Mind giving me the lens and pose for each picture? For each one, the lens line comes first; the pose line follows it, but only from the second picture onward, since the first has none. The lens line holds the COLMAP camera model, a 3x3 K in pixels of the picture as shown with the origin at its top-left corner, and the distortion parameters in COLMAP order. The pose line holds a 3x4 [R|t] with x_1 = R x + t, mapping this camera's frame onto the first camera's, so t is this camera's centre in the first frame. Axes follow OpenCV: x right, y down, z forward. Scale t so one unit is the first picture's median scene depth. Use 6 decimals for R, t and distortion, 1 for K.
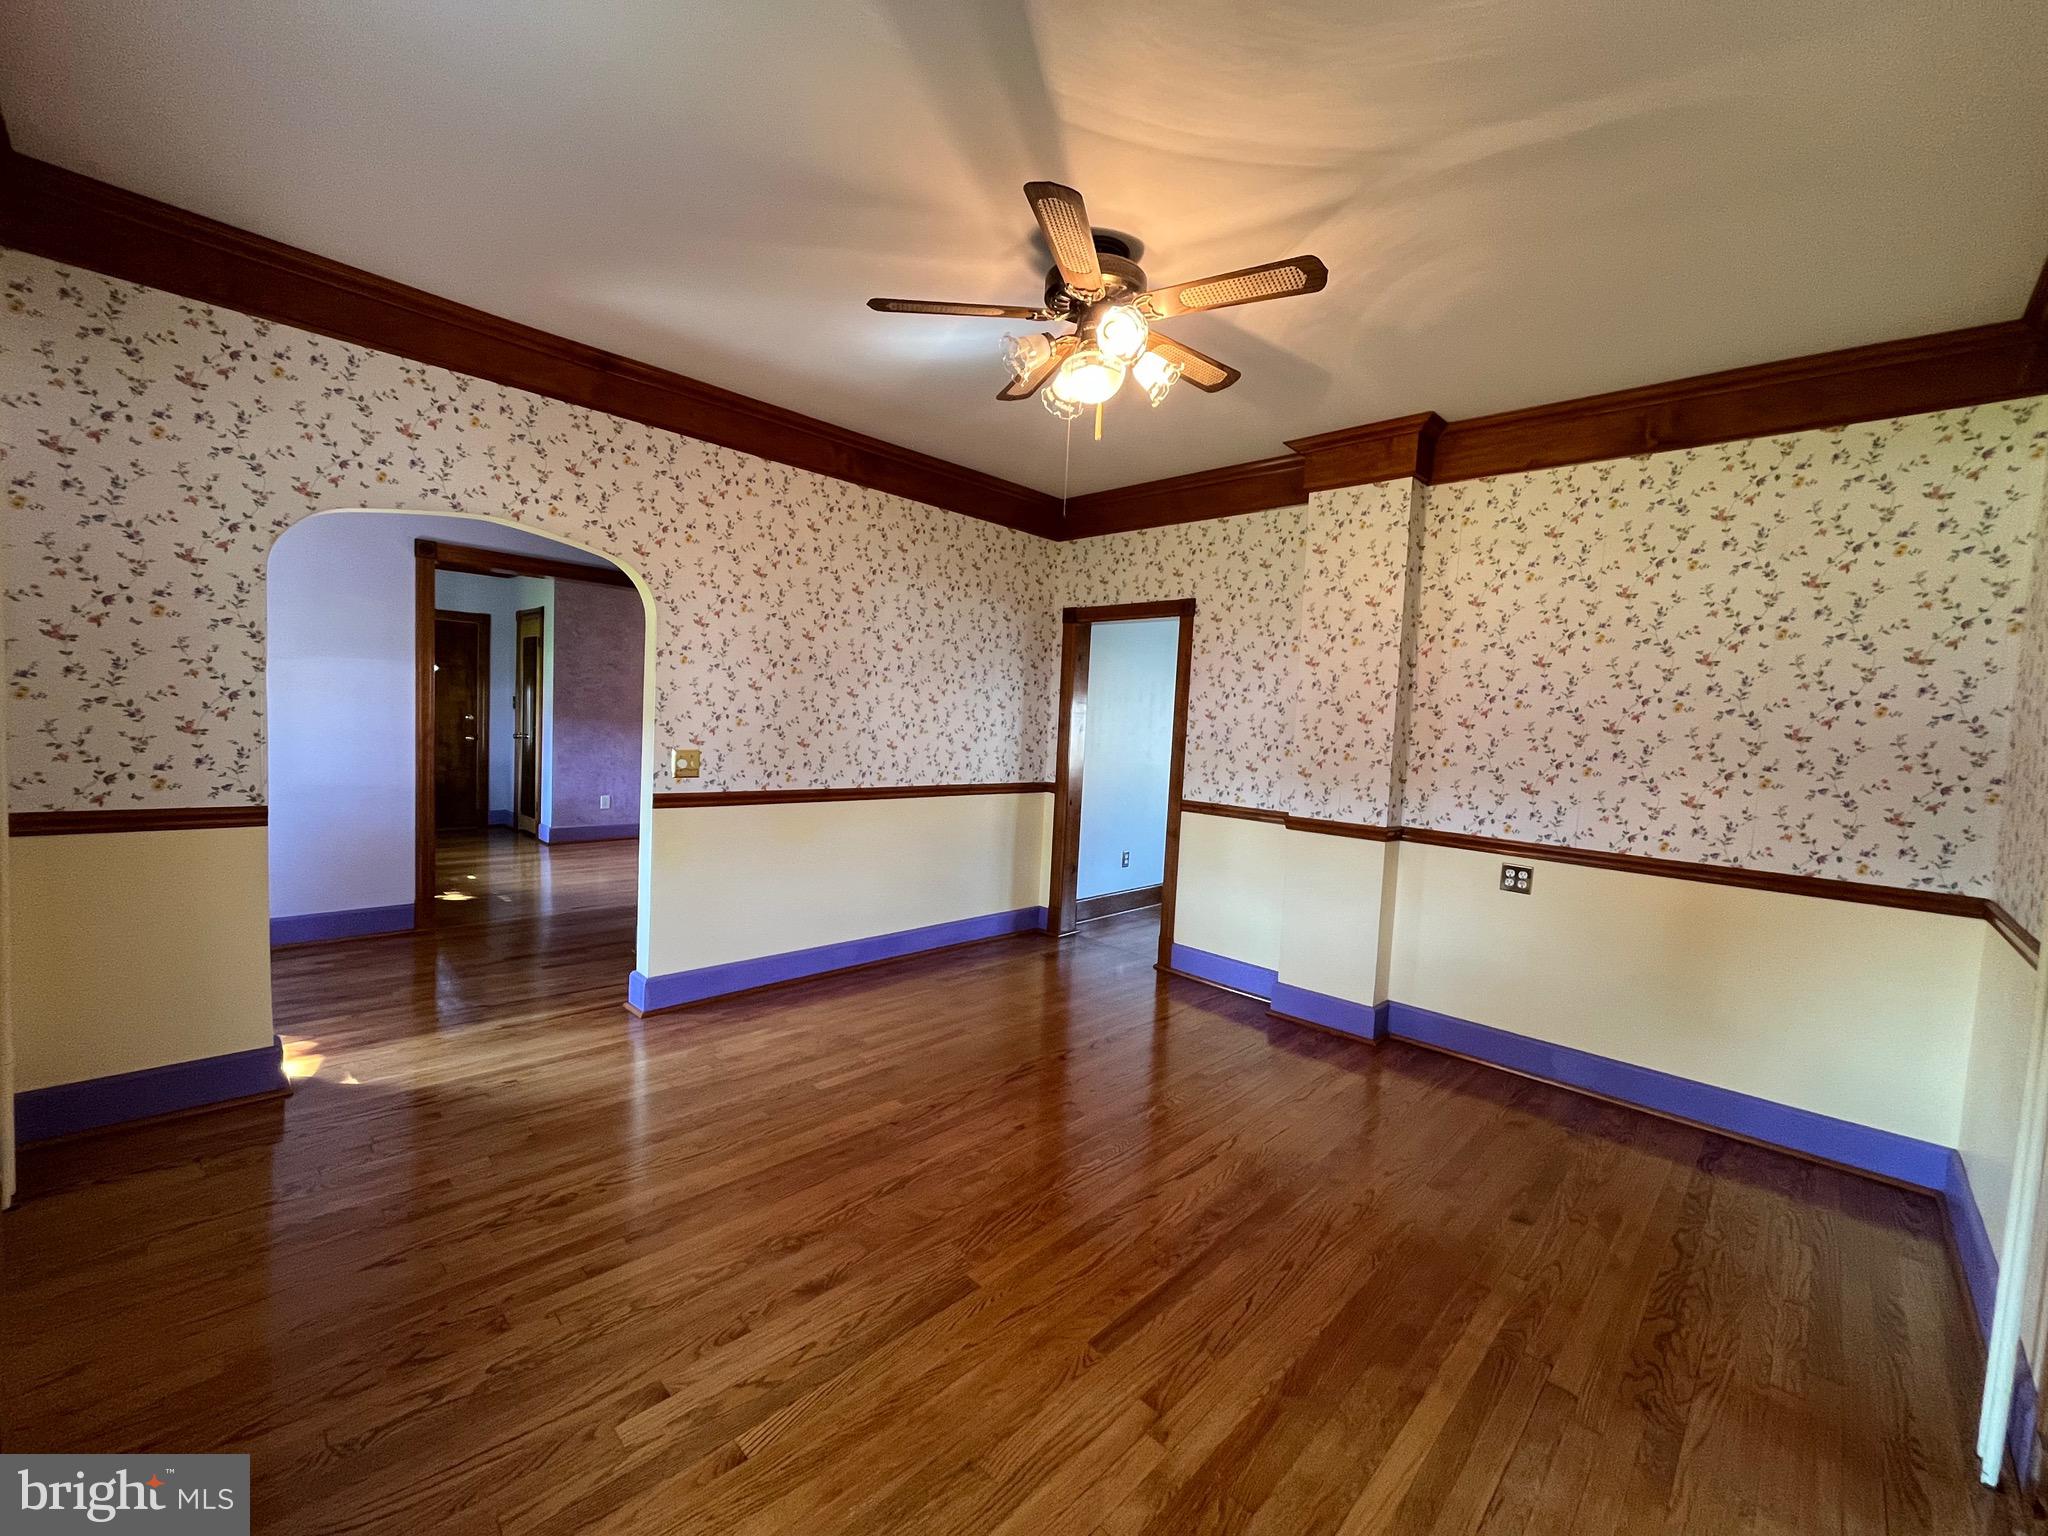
lens RADIAL K [[826.0, 0, 1021.2], [0, 826.0, 757.9], [0, 0, 1]] dist [-0.002086, -0.000189]
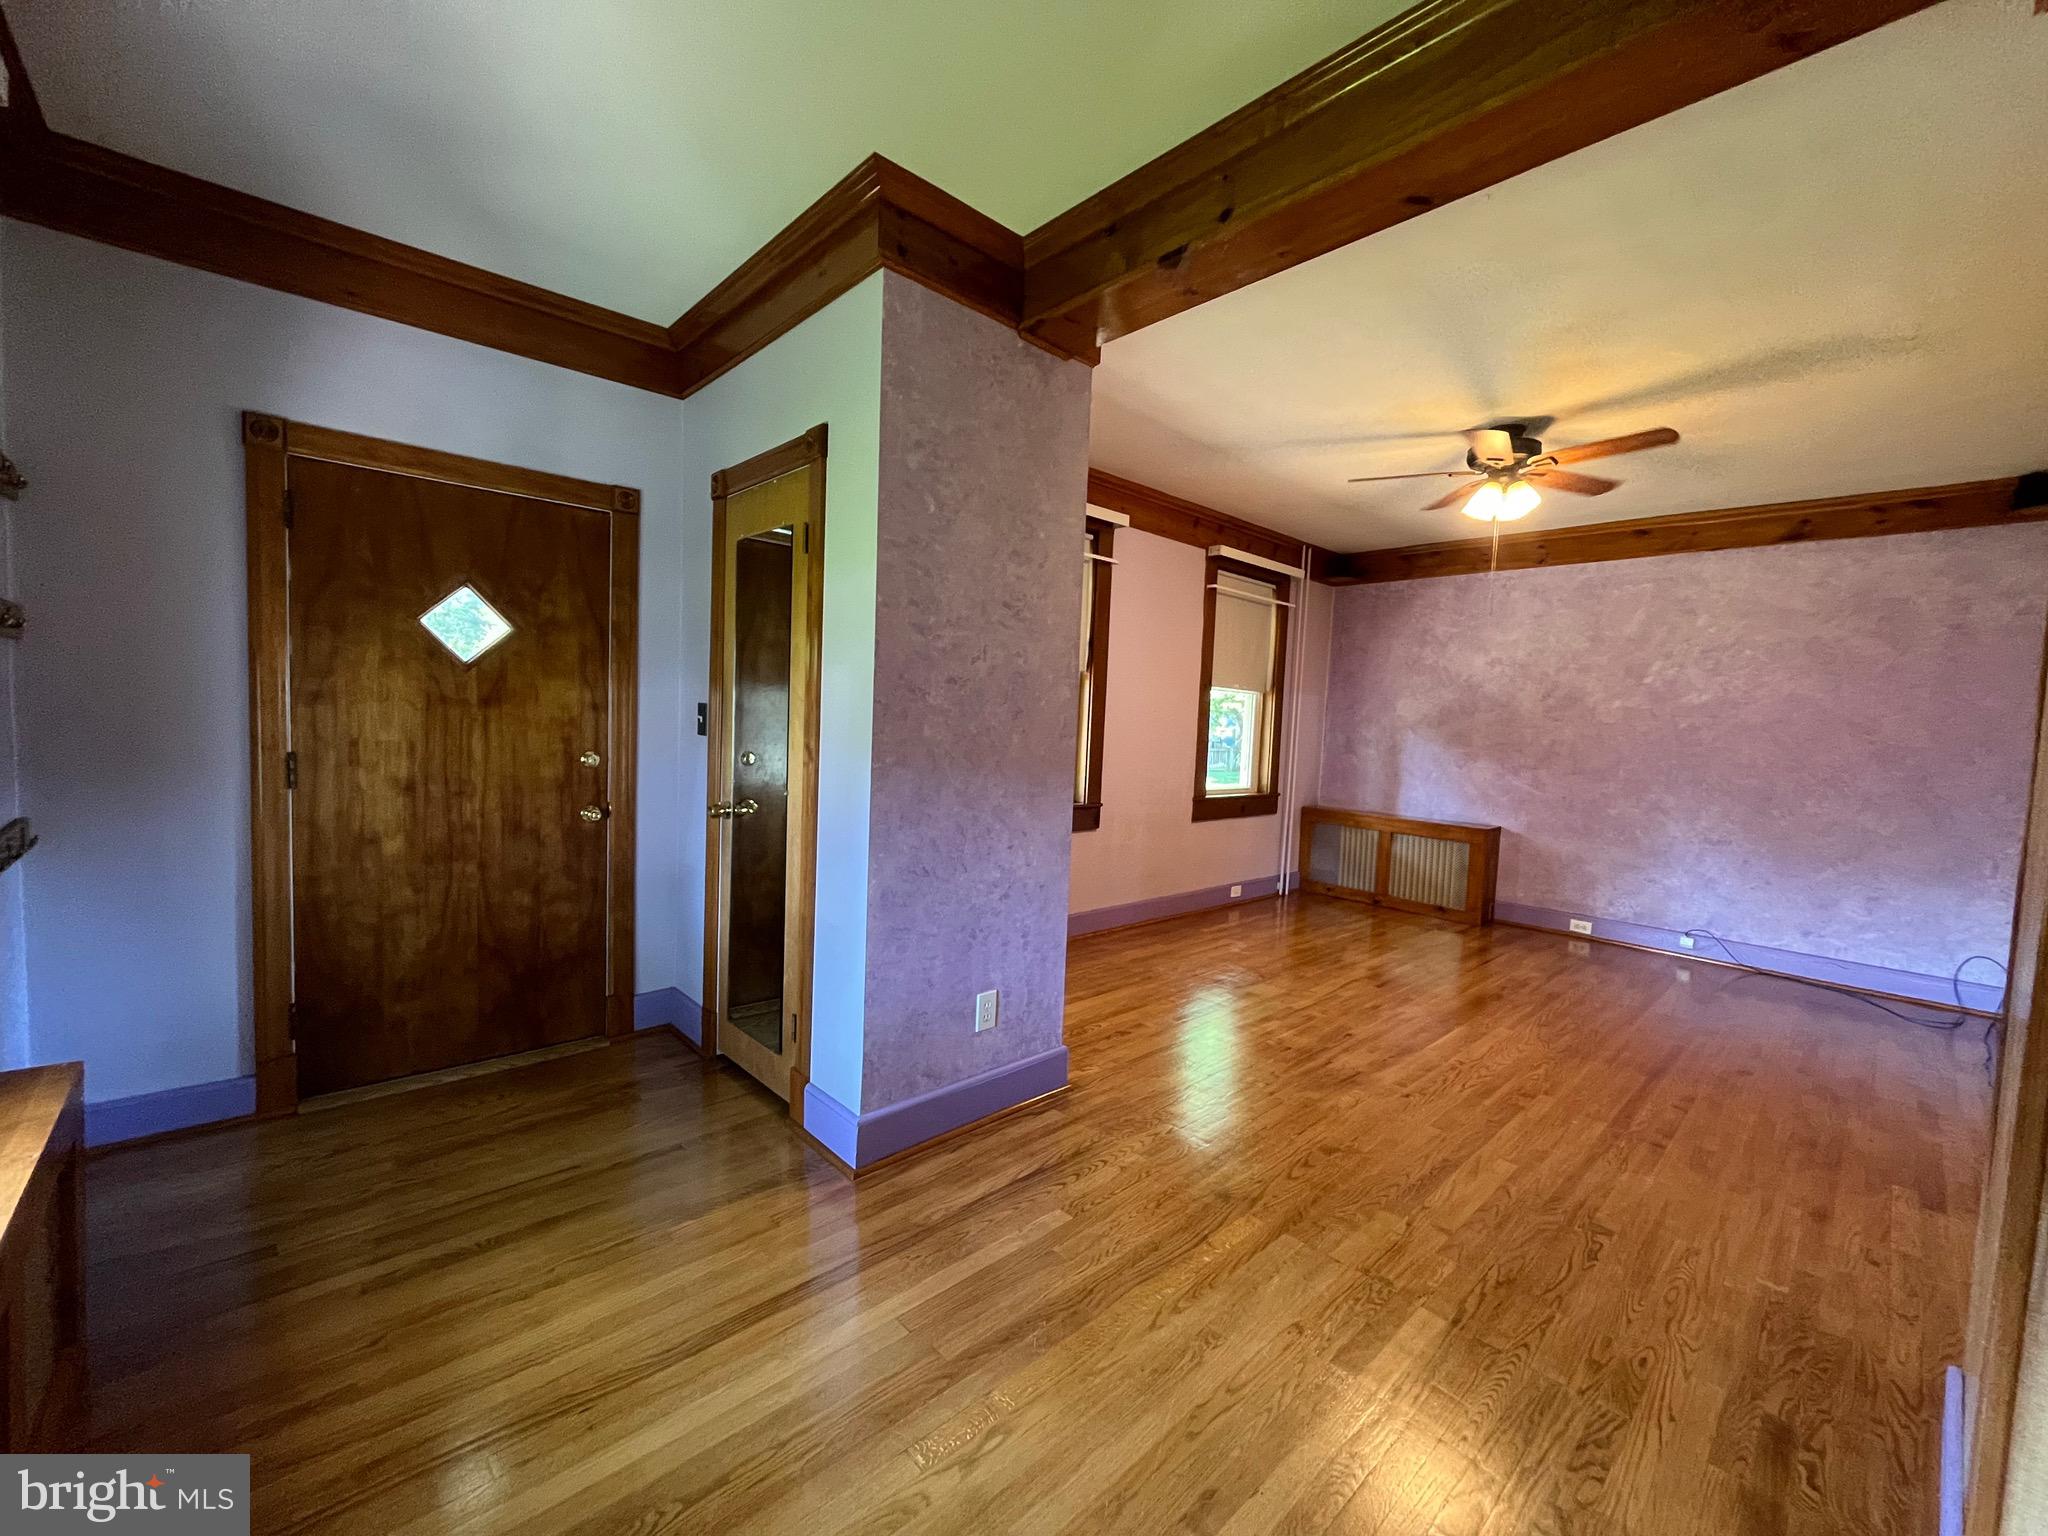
lens RADIAL K [[826.0, 0, 1030.5], [0, 826.0, 767.2], [0, 0, 1]] dist [-0.002086, -0.000189]
pose [[0.998883, -0.004291, -0.047047, -0.434336], [0.004549, 0.999975, 0.005374, -0.045038], [0.047023, -0.005582, 0.998878, 0.611082]]
